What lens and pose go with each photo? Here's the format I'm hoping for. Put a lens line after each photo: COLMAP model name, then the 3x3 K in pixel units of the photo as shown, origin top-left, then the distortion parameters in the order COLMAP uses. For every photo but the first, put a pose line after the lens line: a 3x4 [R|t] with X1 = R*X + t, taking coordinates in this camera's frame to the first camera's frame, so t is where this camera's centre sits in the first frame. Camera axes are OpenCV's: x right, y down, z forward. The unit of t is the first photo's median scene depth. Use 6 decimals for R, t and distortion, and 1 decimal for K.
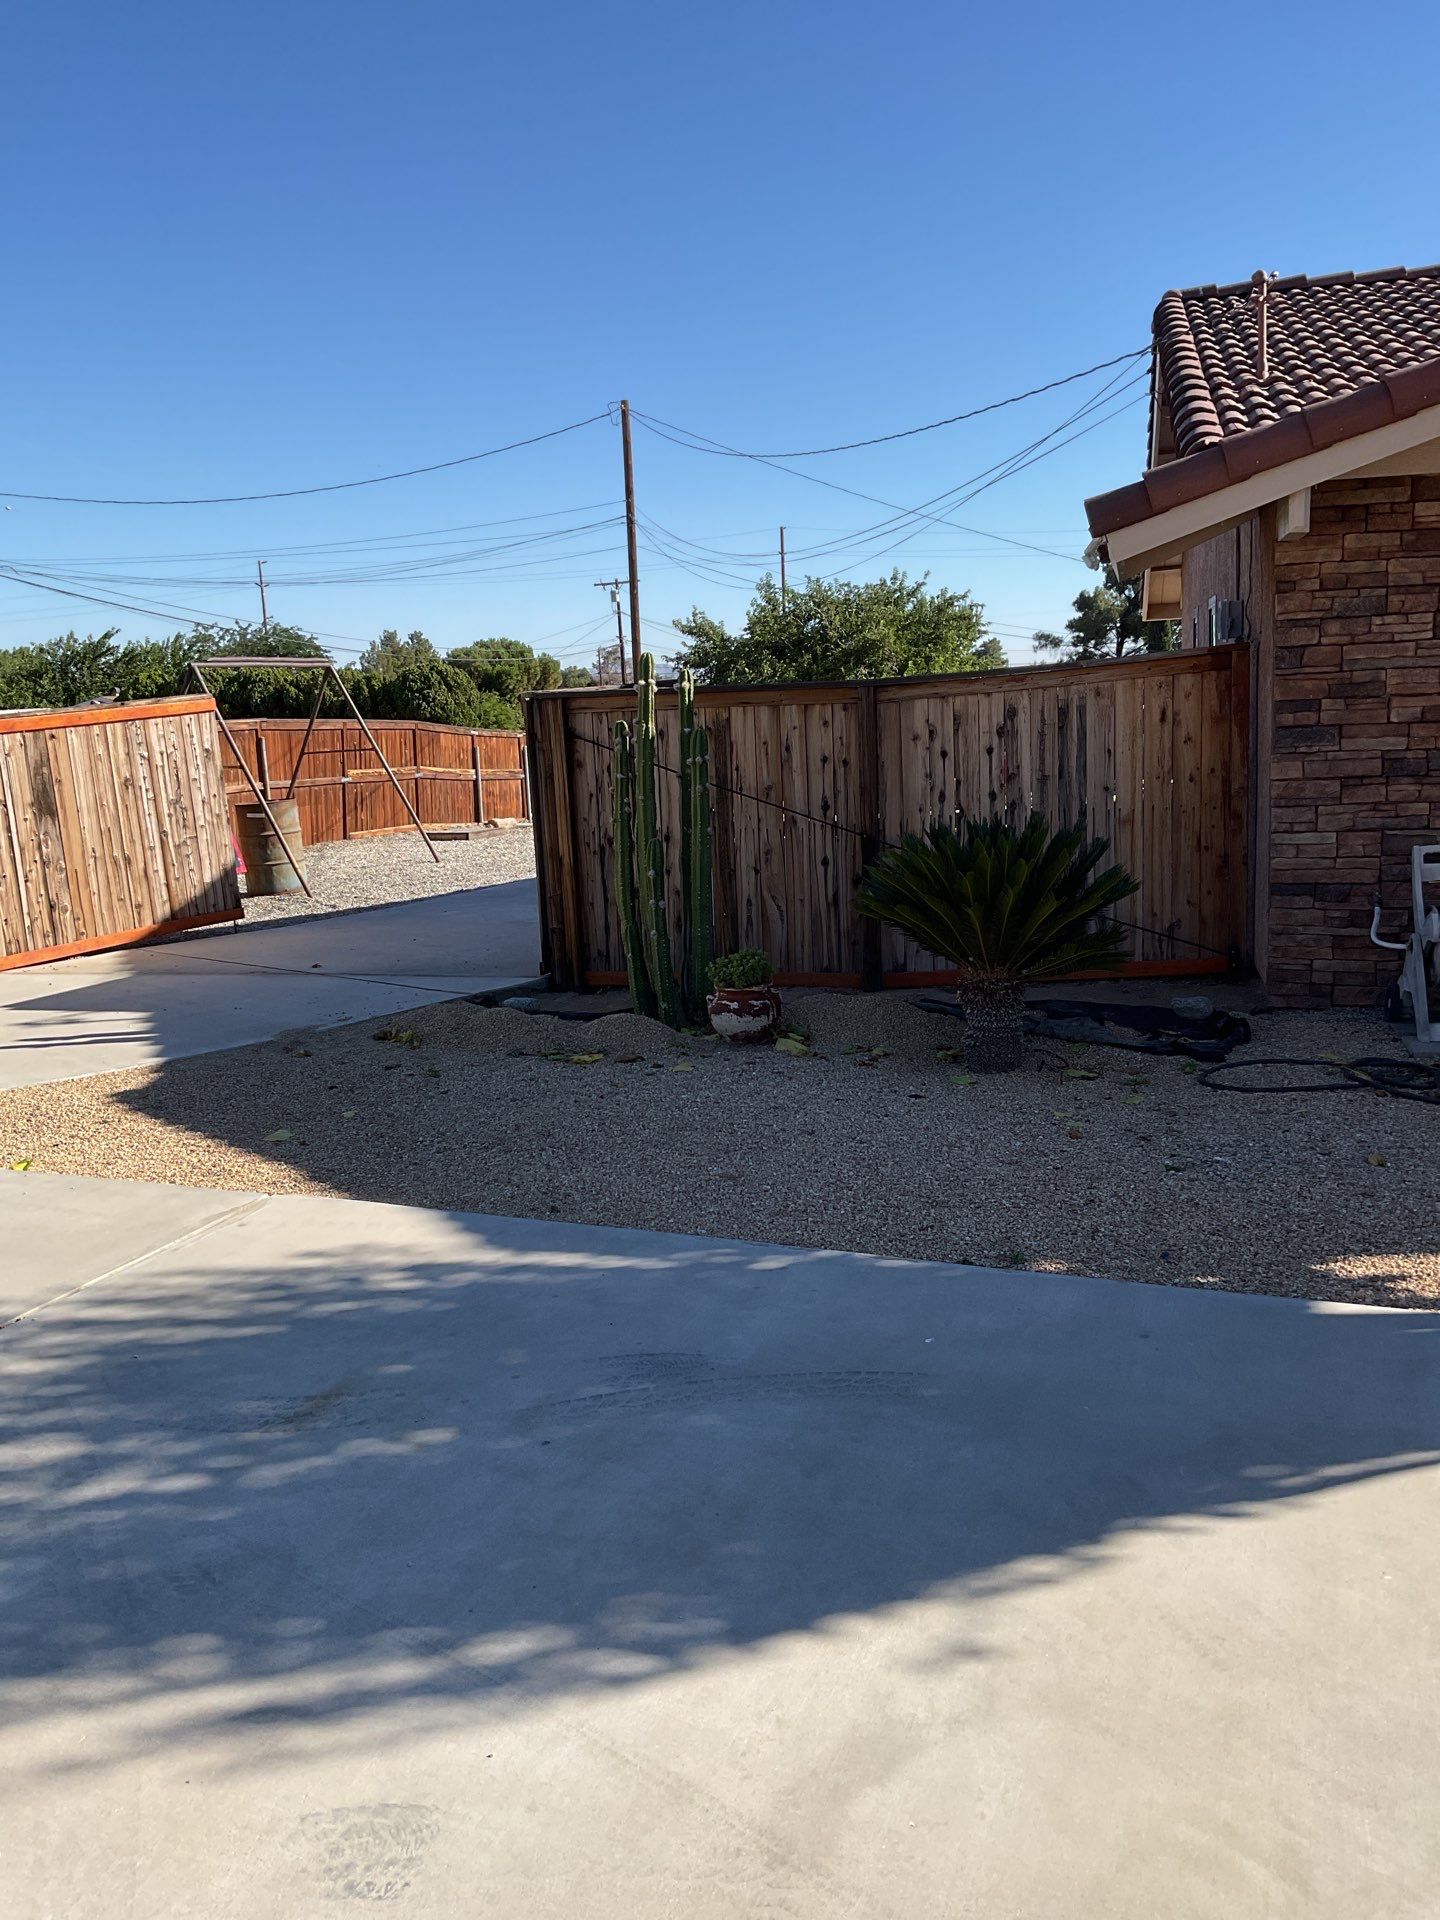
lens RADIAL K [[1591.6, 0, 711.0], [0, 1591.6, 940.1], [0, 0, 1]] dist [0.071190, -0.116452]
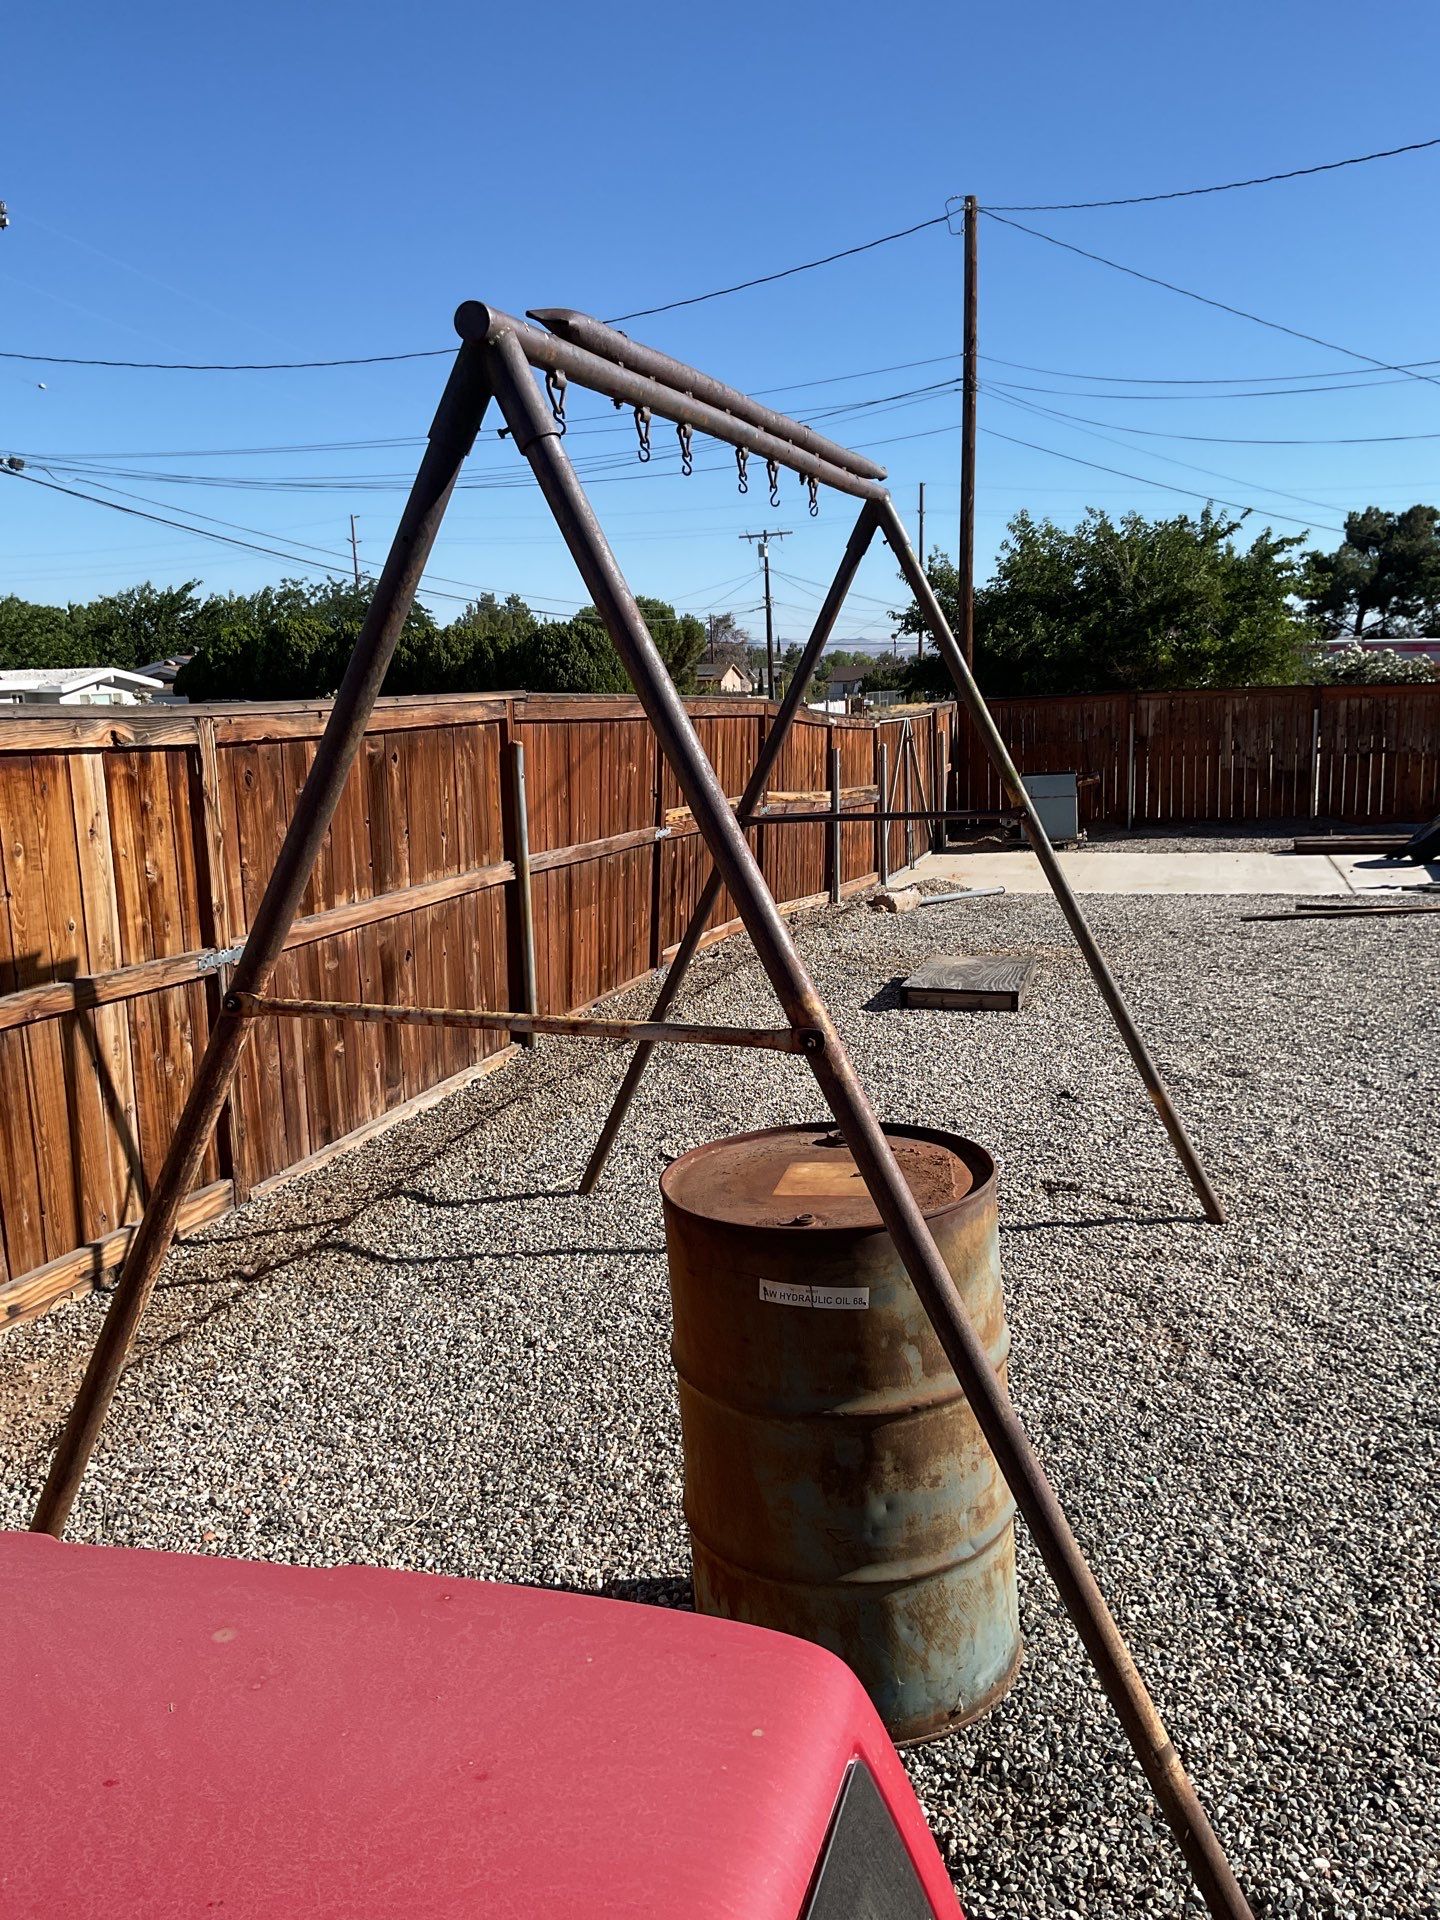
lens RADIAL K [[1591.6, 0, 713.9], [0, 1591.6, 965.8], [0, 0, 1]] dist [0.071190, -0.116452]
pose [[0.998728, 0.025928, -0.043247, -0.431292], [-0.024537, 0.999174, 0.032393, -0.174162], [0.044051, -0.031291, 0.998539, 1.251544]]
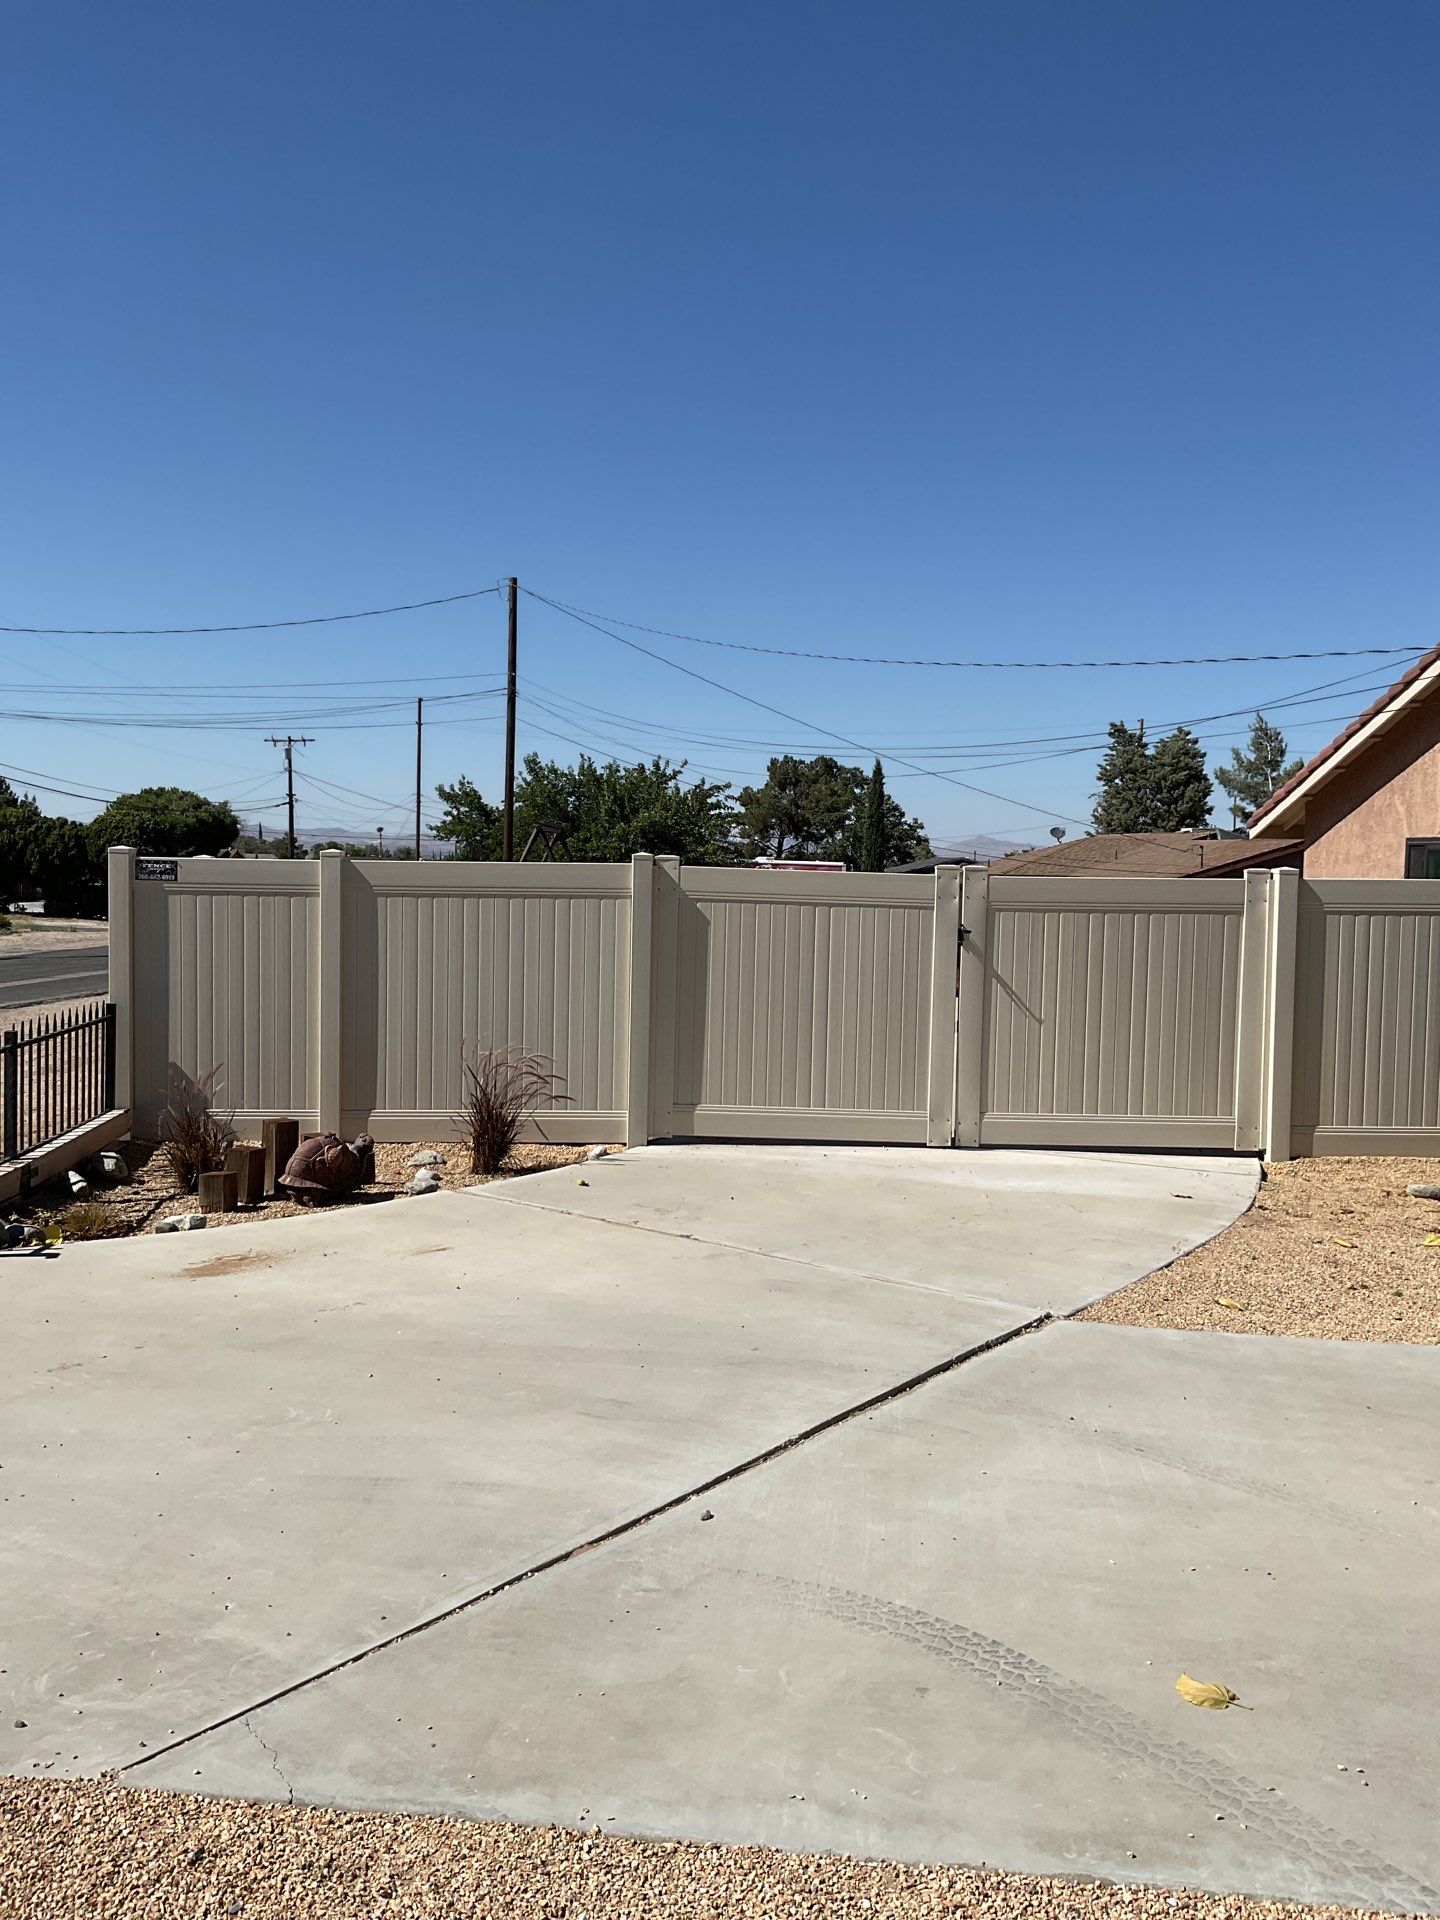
lens RADIAL K [[1591.6, 0, 706.4], [0, 1591.6, 958.3], [0, 0, 1]] dist [0.071190, -0.116452]
pose [[0.962088, 0.047175, 0.268628, -0.709724], [-0.020938, 0.994796, -0.099714, 0.013377], [-0.271934, 0.090309, 0.958069, 0.044894]]
